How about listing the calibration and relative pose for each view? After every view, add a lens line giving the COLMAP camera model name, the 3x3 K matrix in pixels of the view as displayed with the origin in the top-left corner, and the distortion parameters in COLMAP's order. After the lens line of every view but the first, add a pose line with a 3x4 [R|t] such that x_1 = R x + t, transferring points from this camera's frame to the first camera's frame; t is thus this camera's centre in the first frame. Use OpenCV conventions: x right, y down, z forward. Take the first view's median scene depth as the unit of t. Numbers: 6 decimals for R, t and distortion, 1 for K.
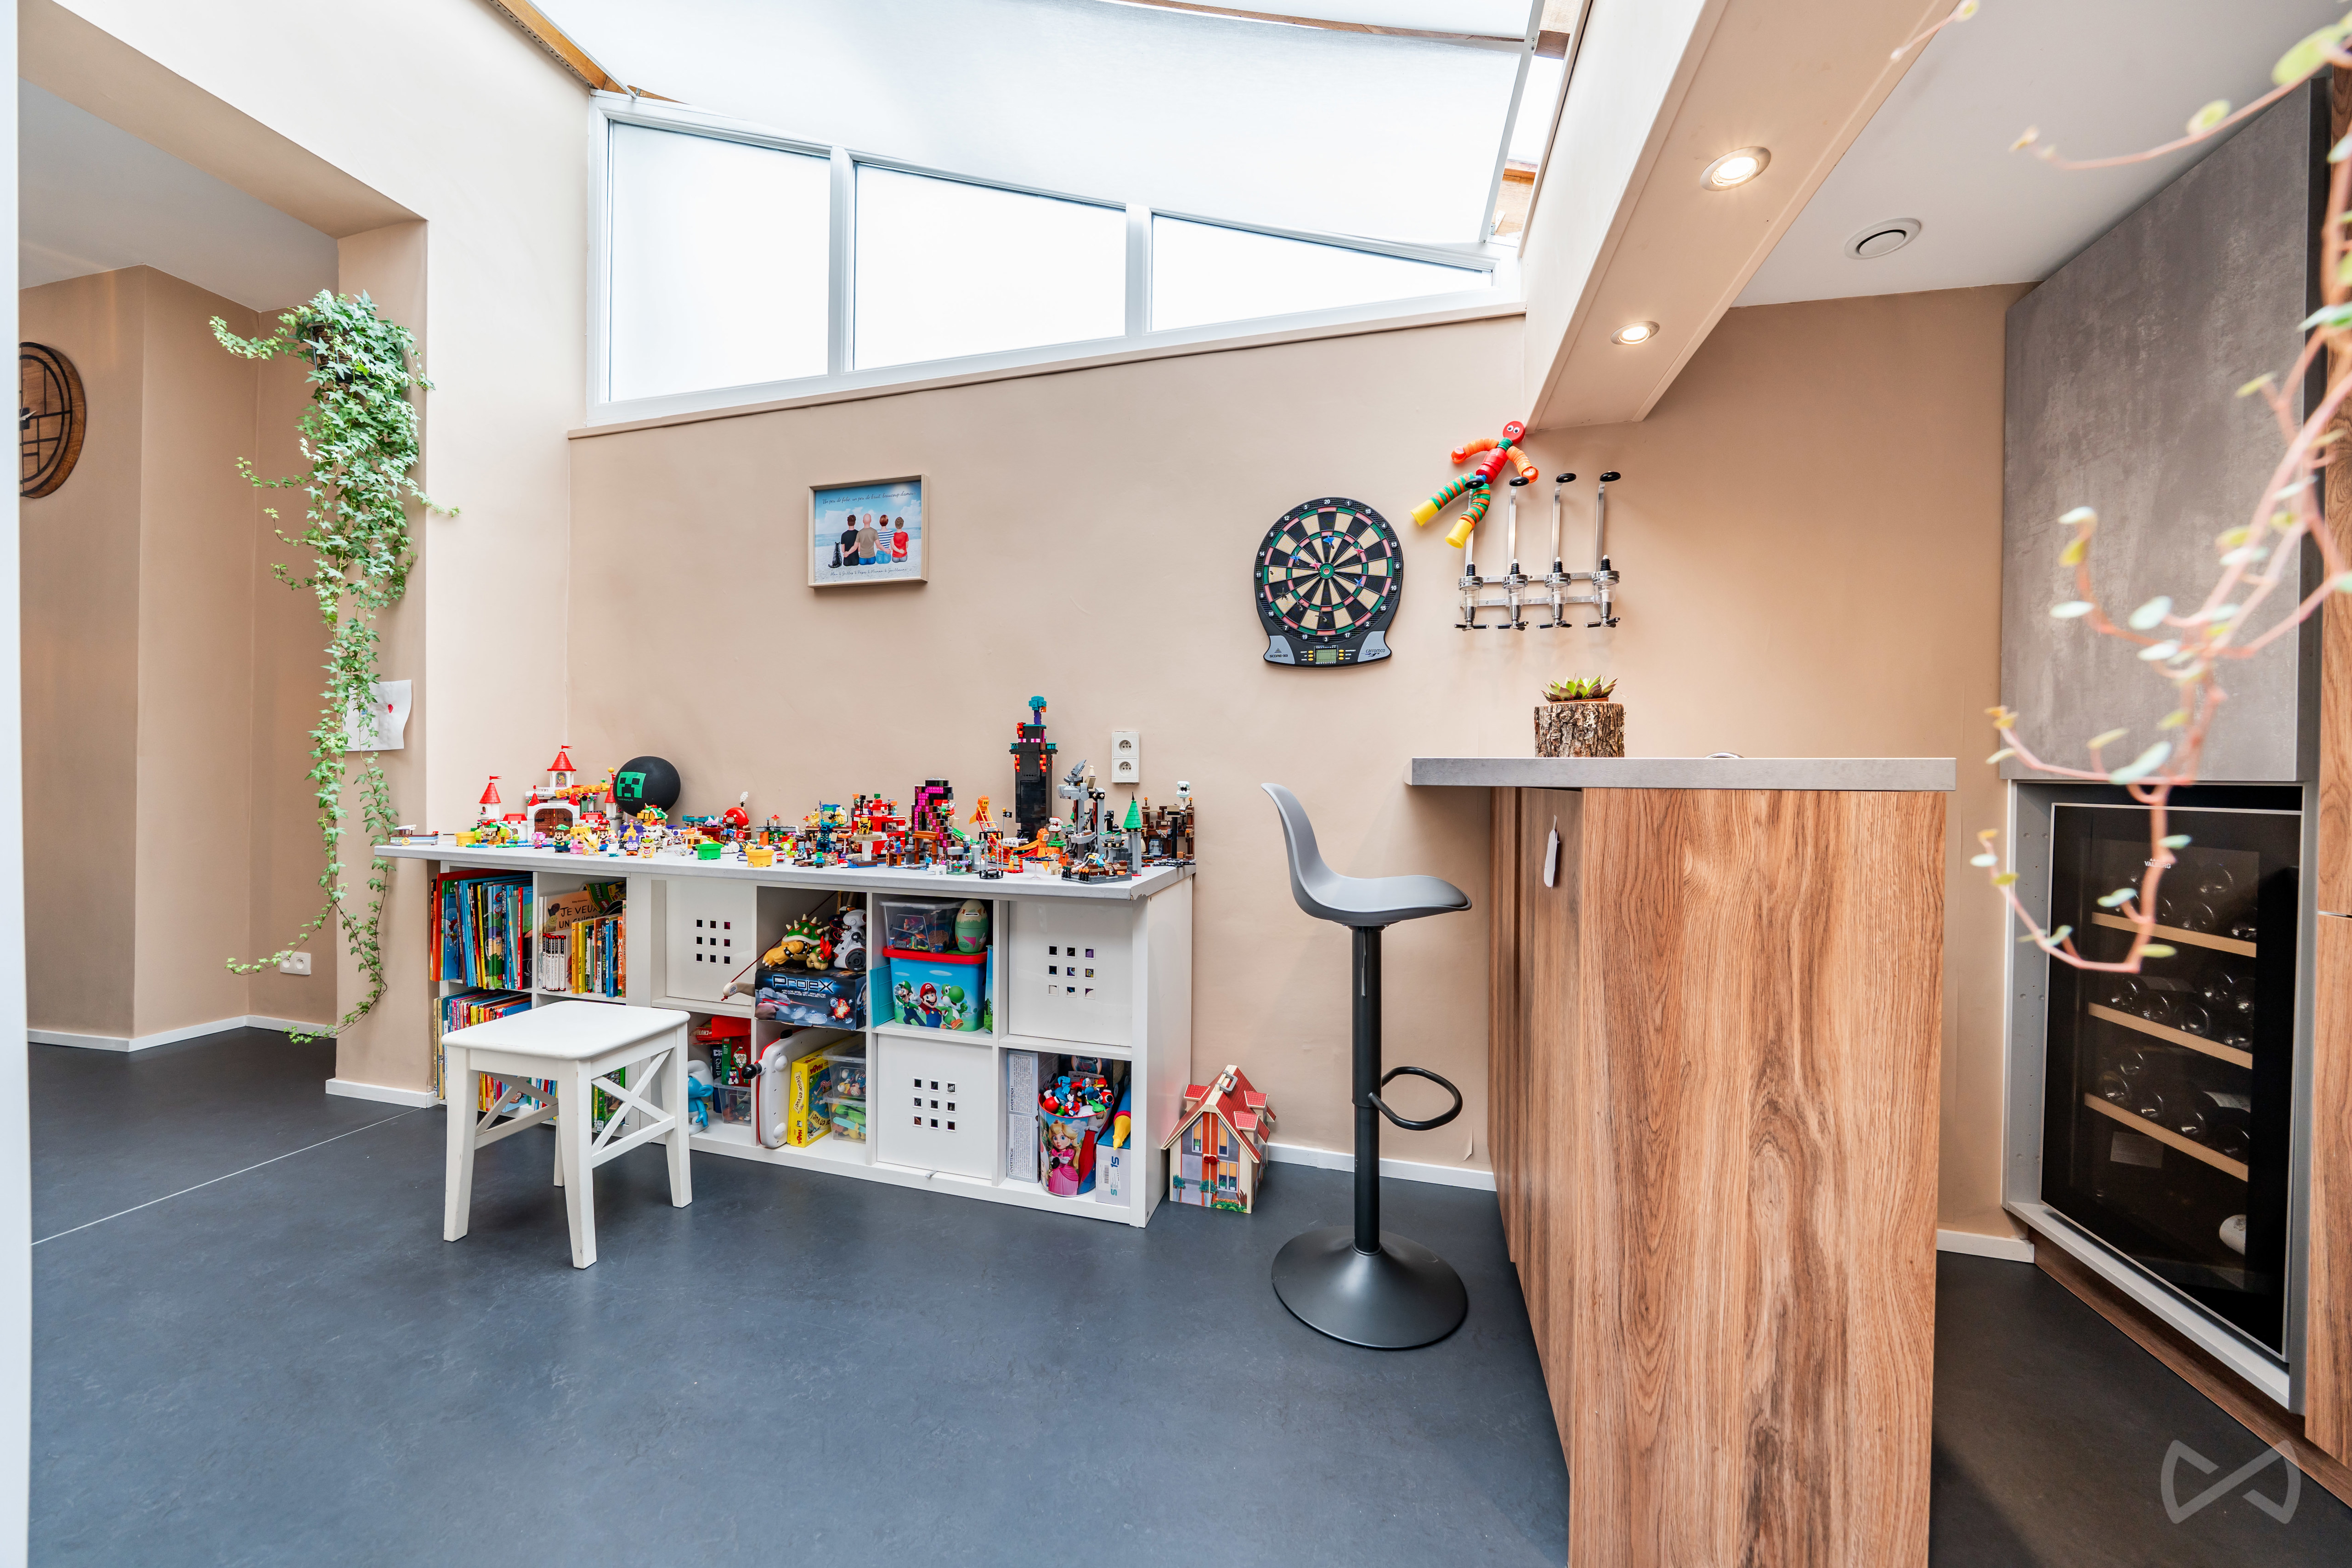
lens RADIAL K [[796.4, 0, 1176.9], [0, 796.4, 781.0], [0, 0, 1]] dist [-0.001583, -0.000018]
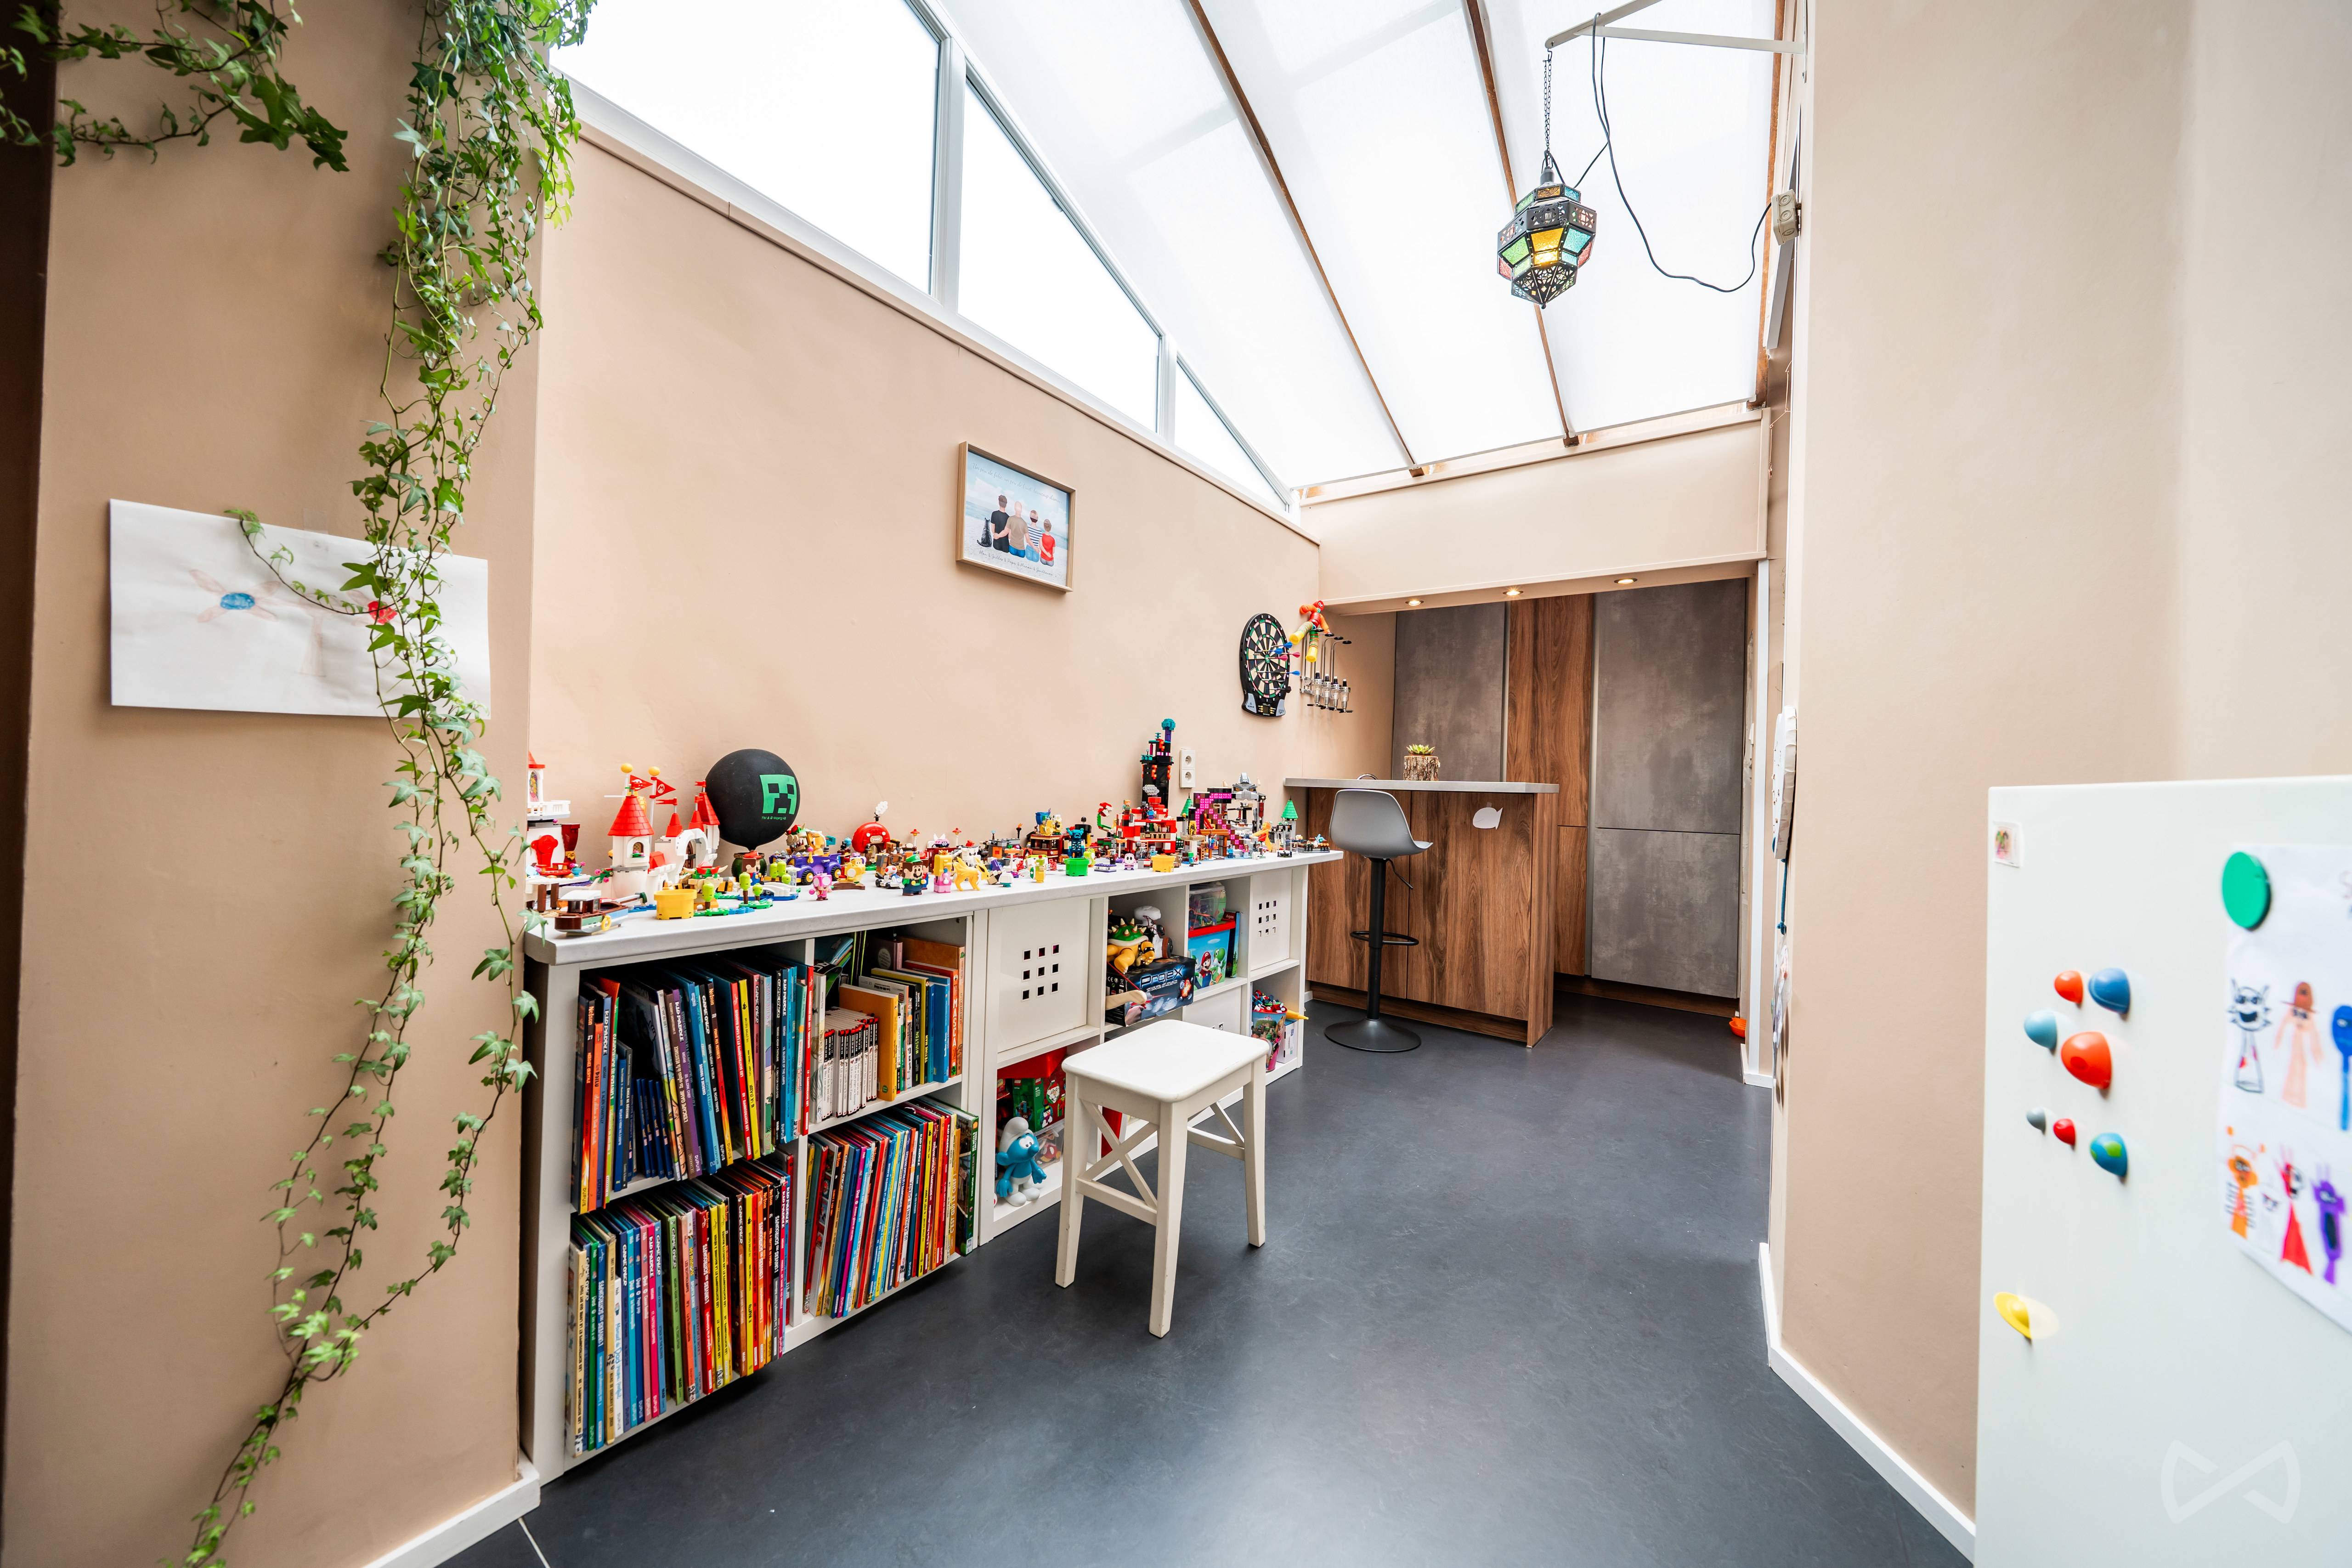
lens RADIAL K [[813.3, 0, 1176.0], [0, 813.3, 784.0], [0, 0, 1]] dist [0.000633, 0.000011]
pose [[0.360021, -0.003650, 0.932937, -1.421287], [-0.012872, 0.999878, 0.008879, -0.017037], [-0.932856, -0.015205, 0.359930, 0.558083]]
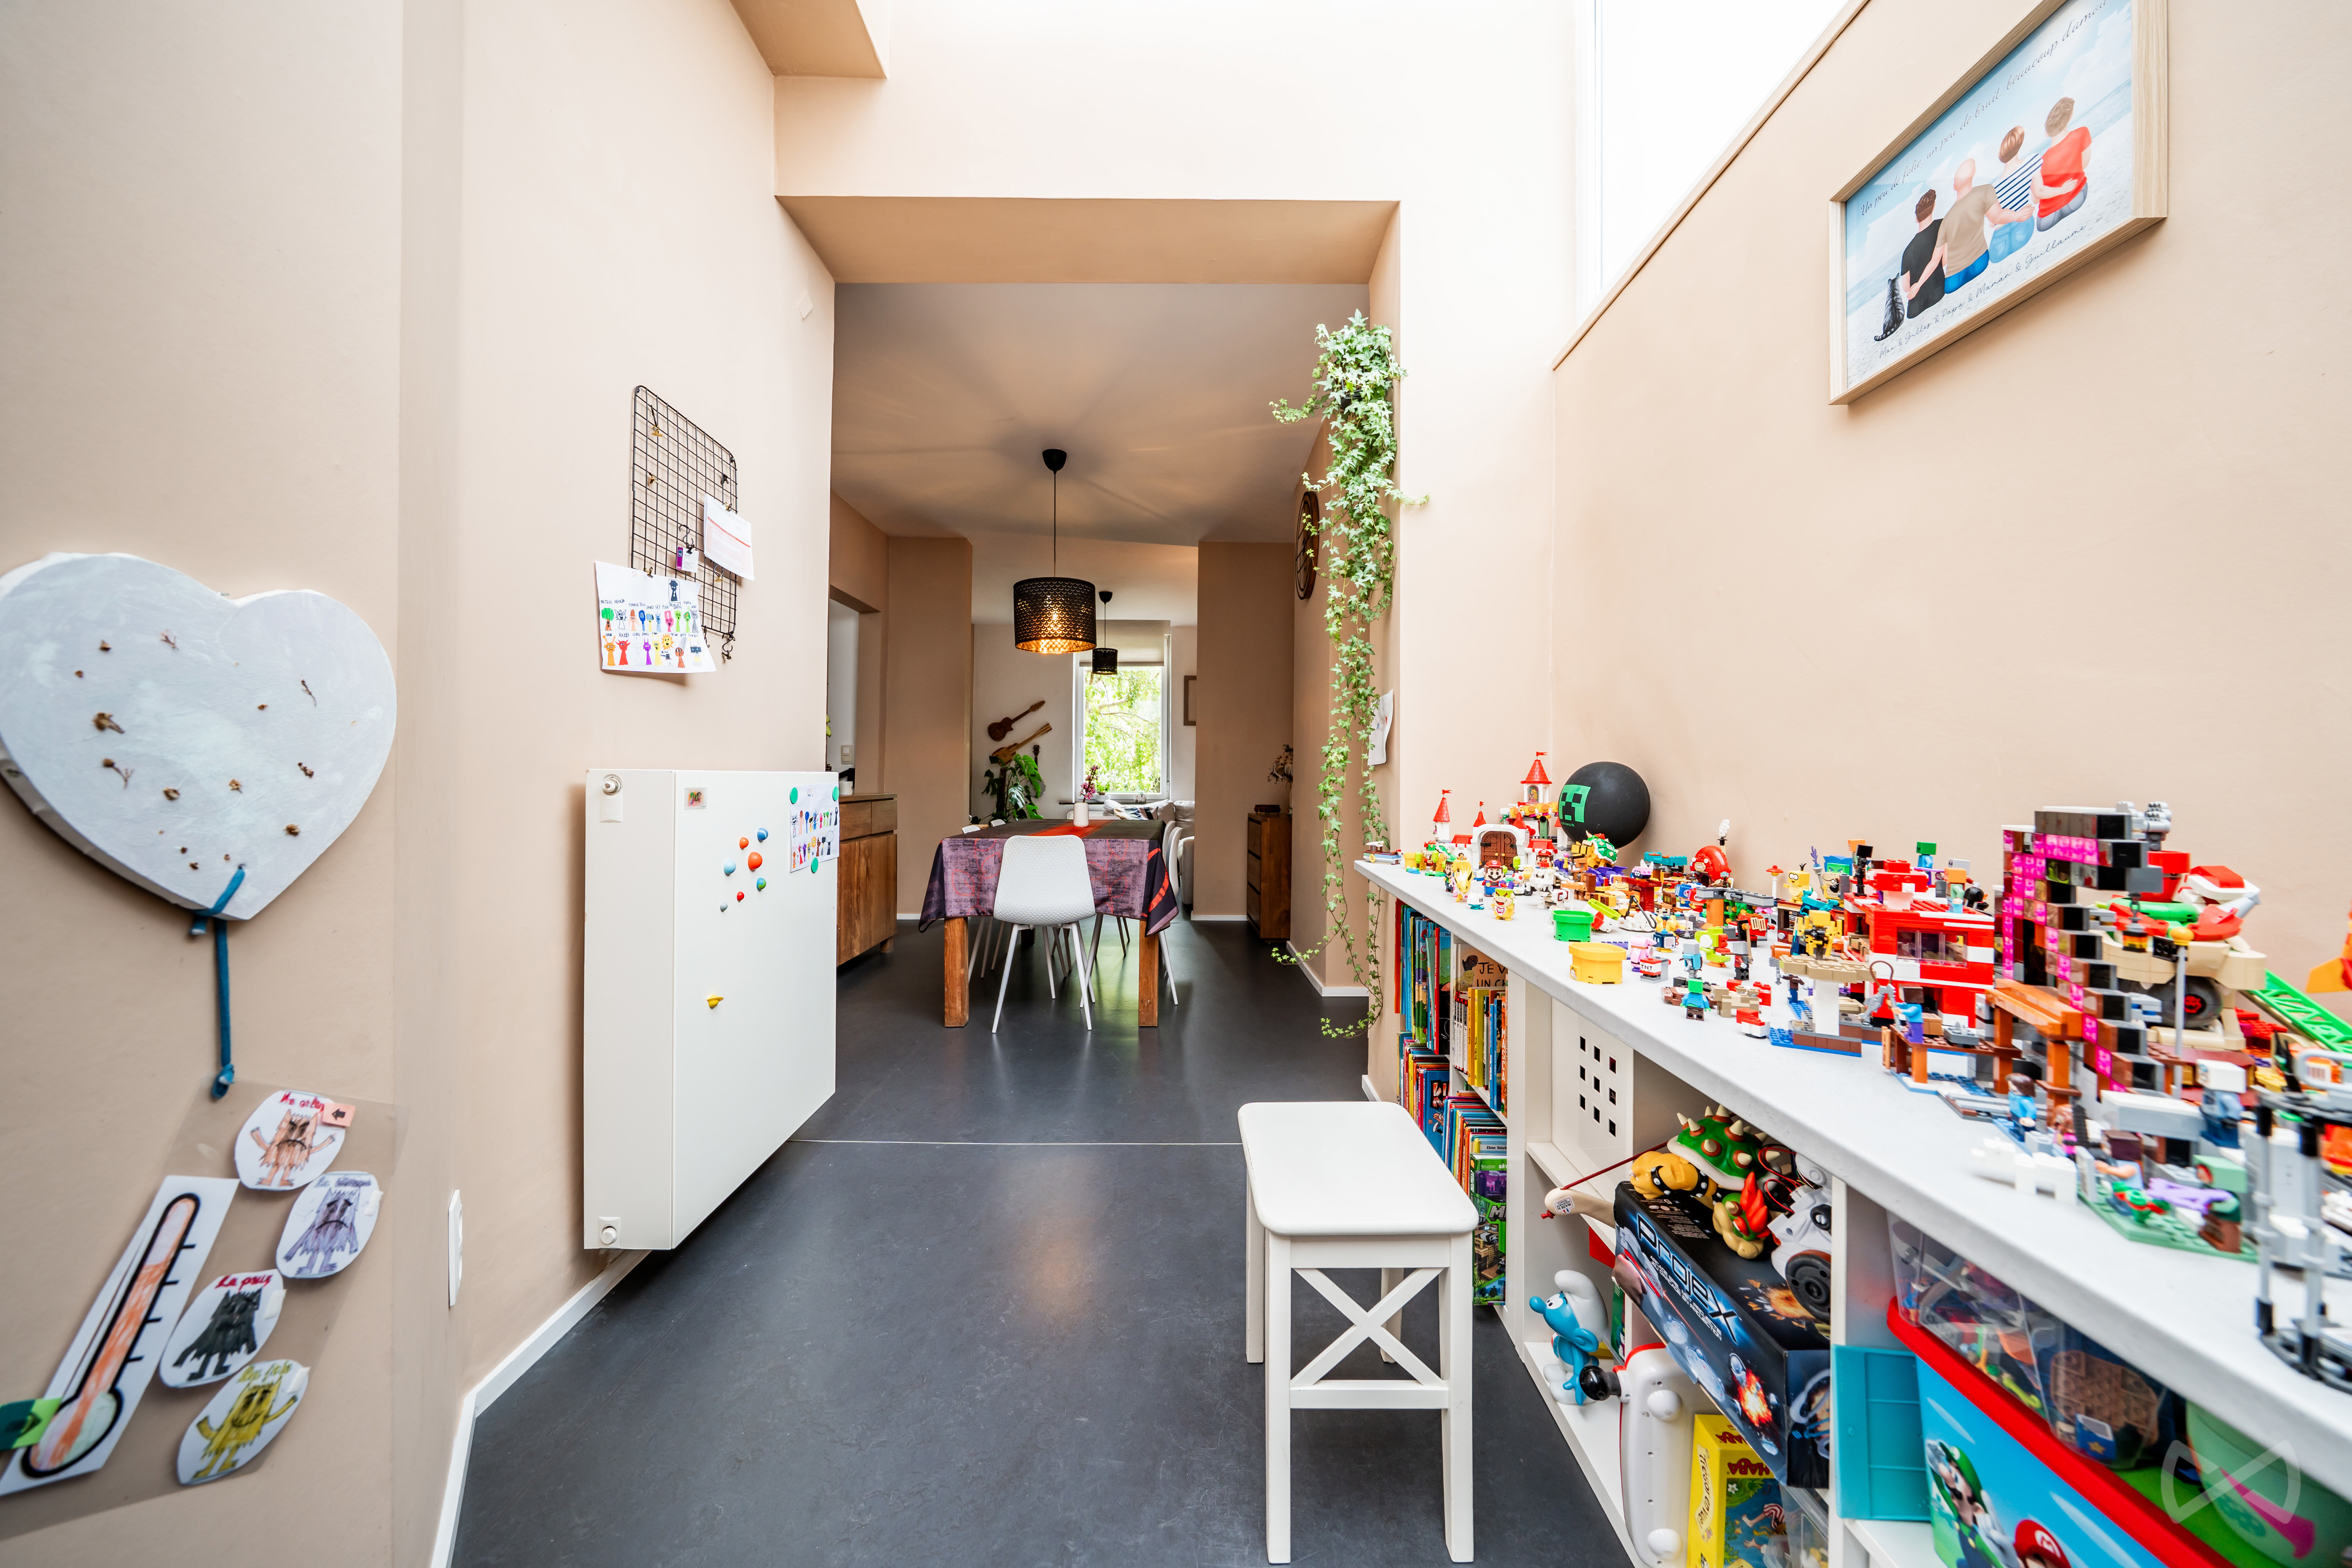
lens RADIAL K [[802.5, 0, 1173.7], [0, 802.5, 780.2], [0, 0, 1]] dist [-0.007169, -0.000003]
pose [[0.244689, -0.008068, -0.969568, -0.106776], [-0.008748, 0.999906, -0.010529, -0.006097], [0.969562, 0.011058, 0.244595, 0.586379]]
